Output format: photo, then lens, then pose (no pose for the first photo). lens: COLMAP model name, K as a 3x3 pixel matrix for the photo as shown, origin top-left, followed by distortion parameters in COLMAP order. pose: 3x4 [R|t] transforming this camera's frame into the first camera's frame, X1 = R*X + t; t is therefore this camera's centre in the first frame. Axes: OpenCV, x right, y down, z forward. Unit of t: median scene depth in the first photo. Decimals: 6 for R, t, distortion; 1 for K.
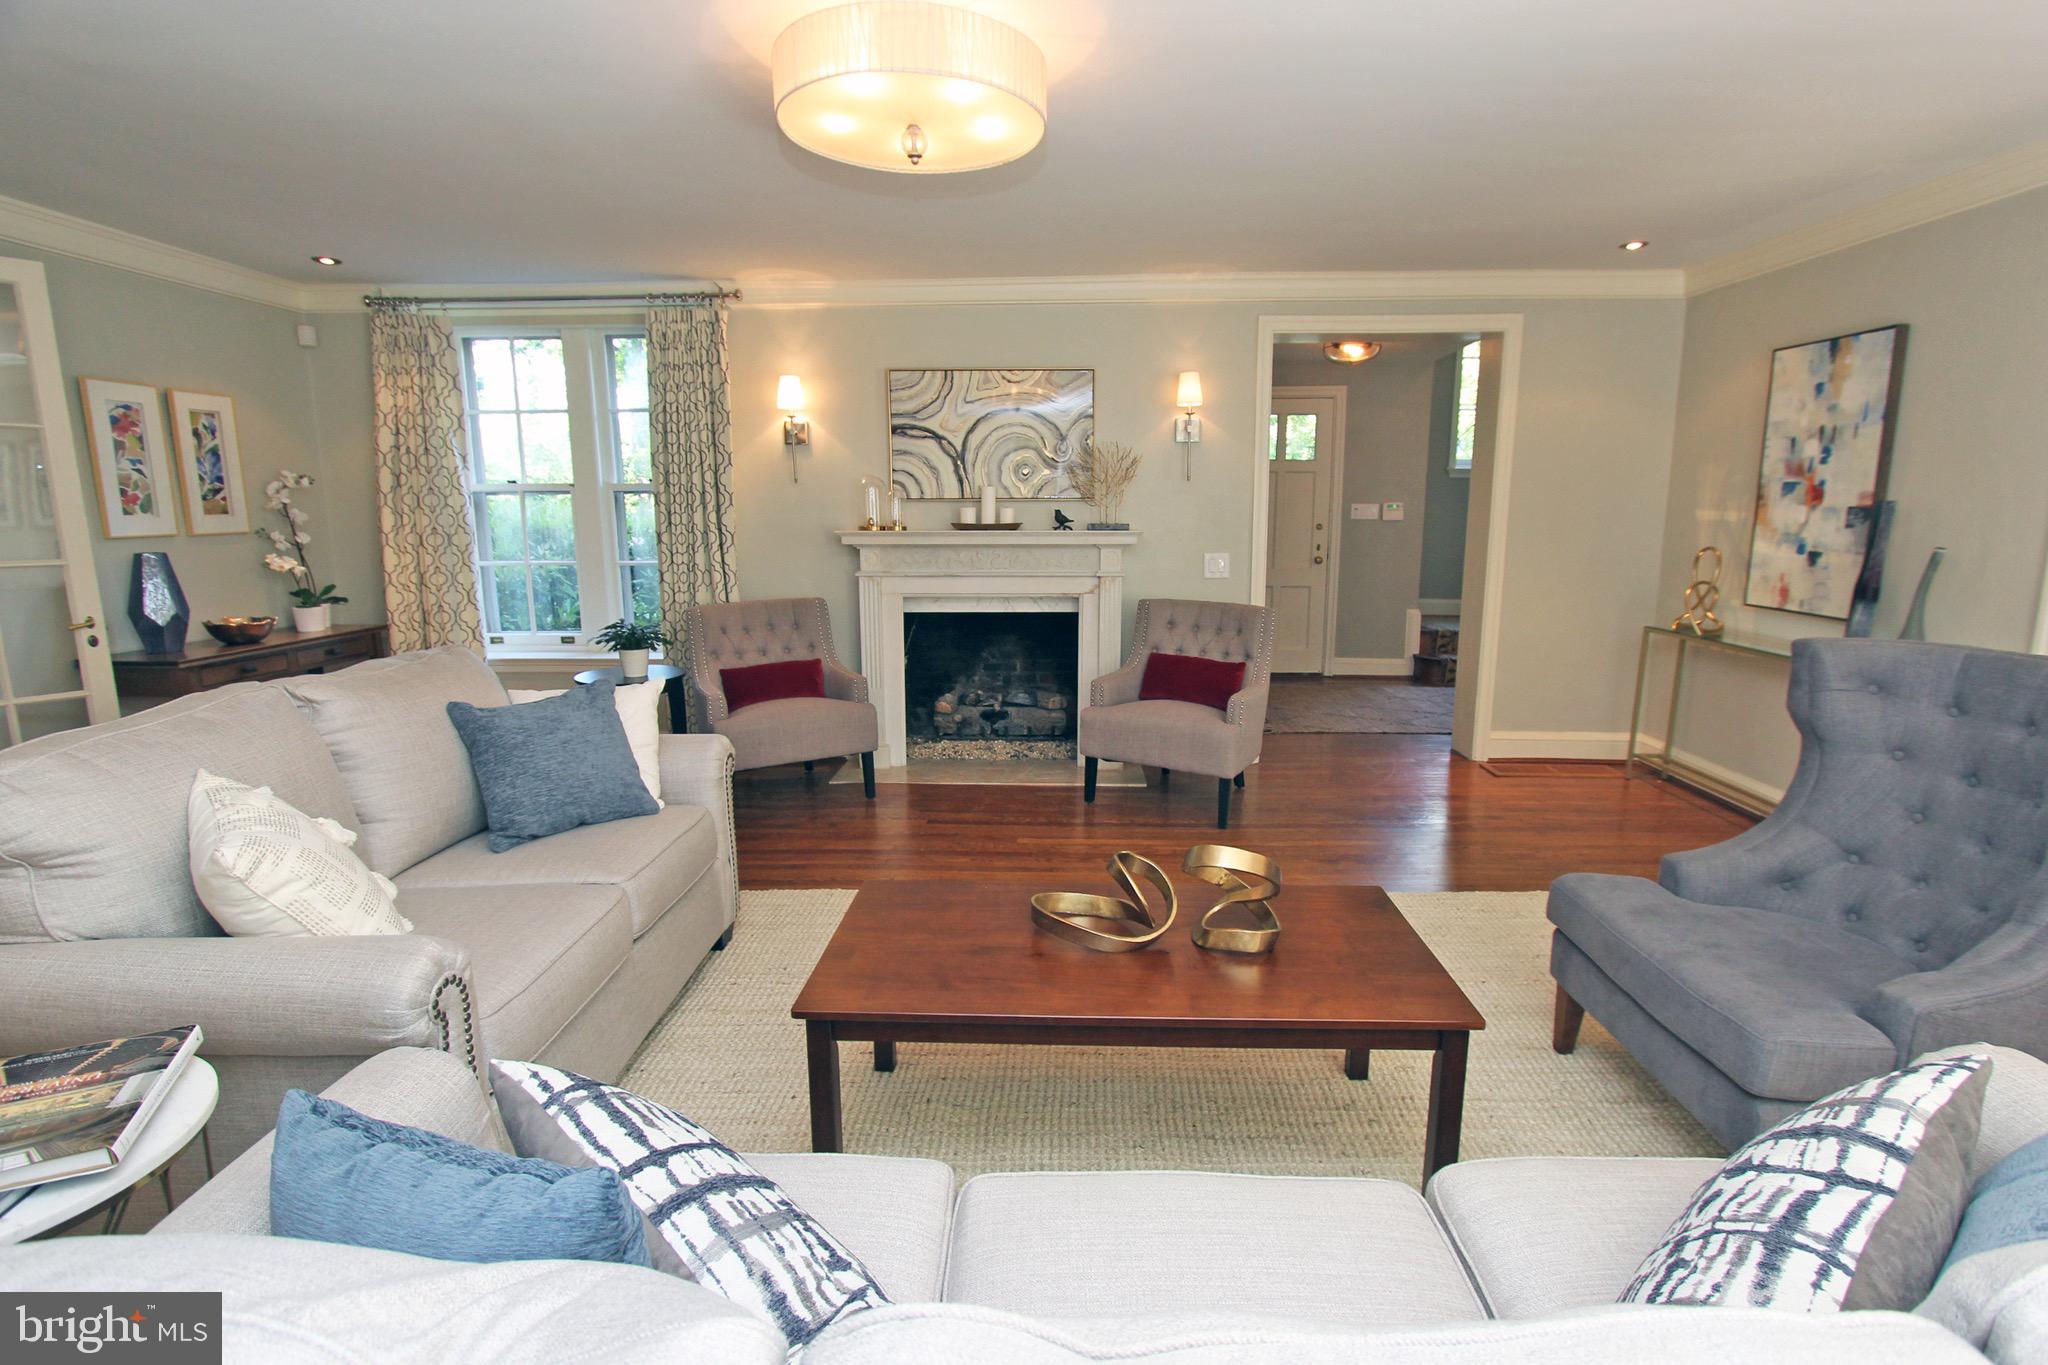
lens RADIAL K [[941.6, 0, 1030.0], [0, 941.6, 680.4], [0, 0, 1]] dist [-0.024795, 0.001757]
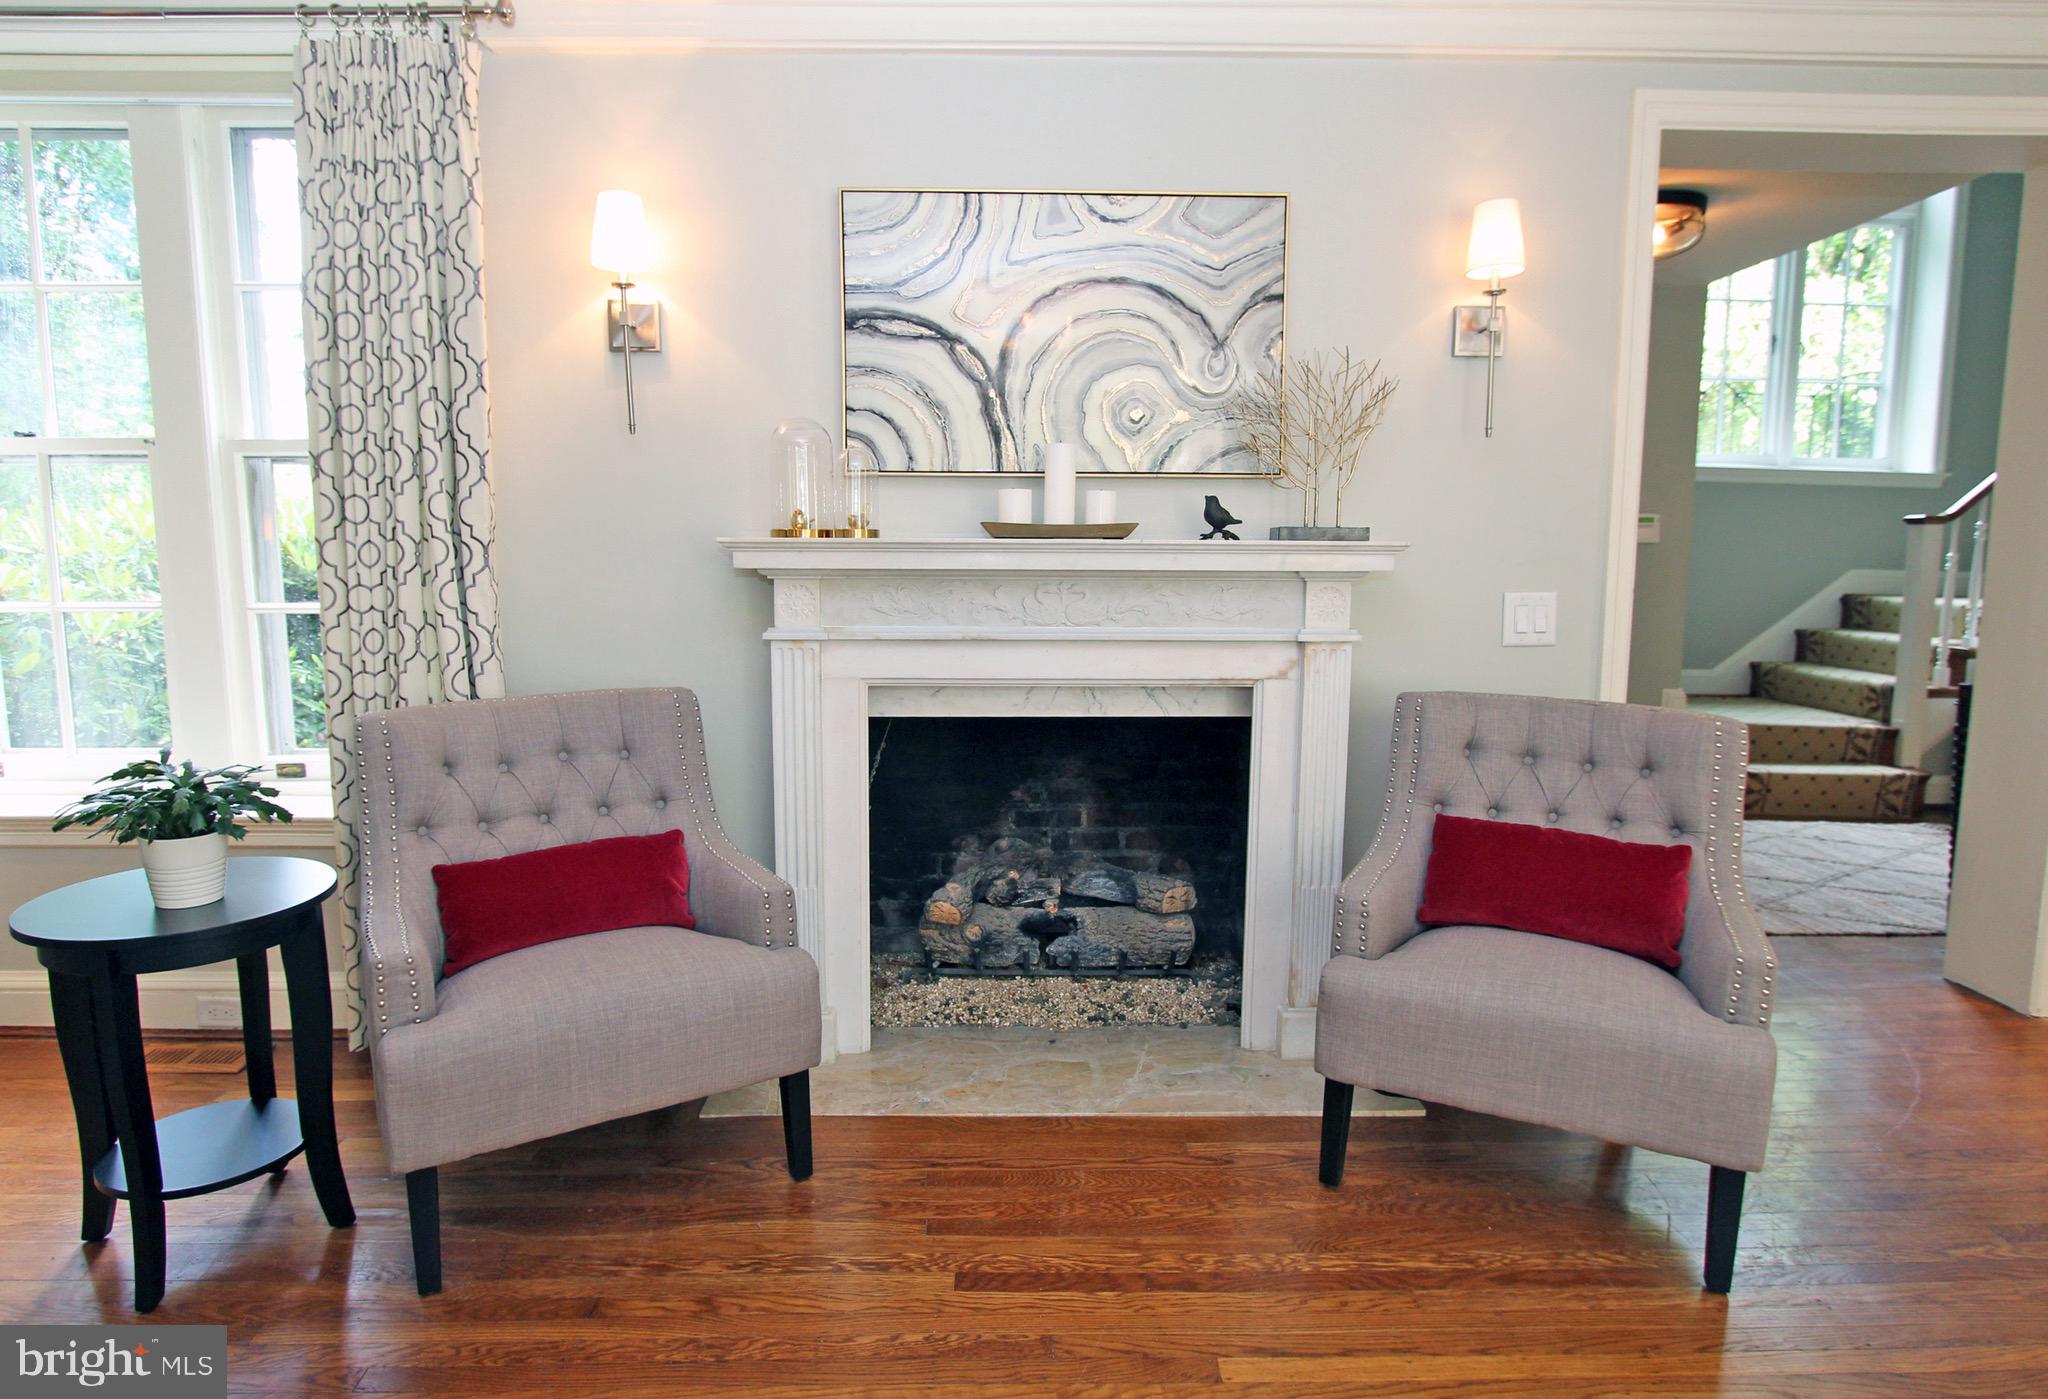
lens RADIAL K [[1216.9, 0, 1023.7], [0, 1216.9, 697.0], [0, 0, 1]] dist [-0.007771, -0.002115]
pose [[0.998860, 0.000146, 0.047739, -0.088873], [0.002376, 0.998604, -0.052776, -0.052191], [-0.047680, 0.052829, 0.997465, 0.414889]]
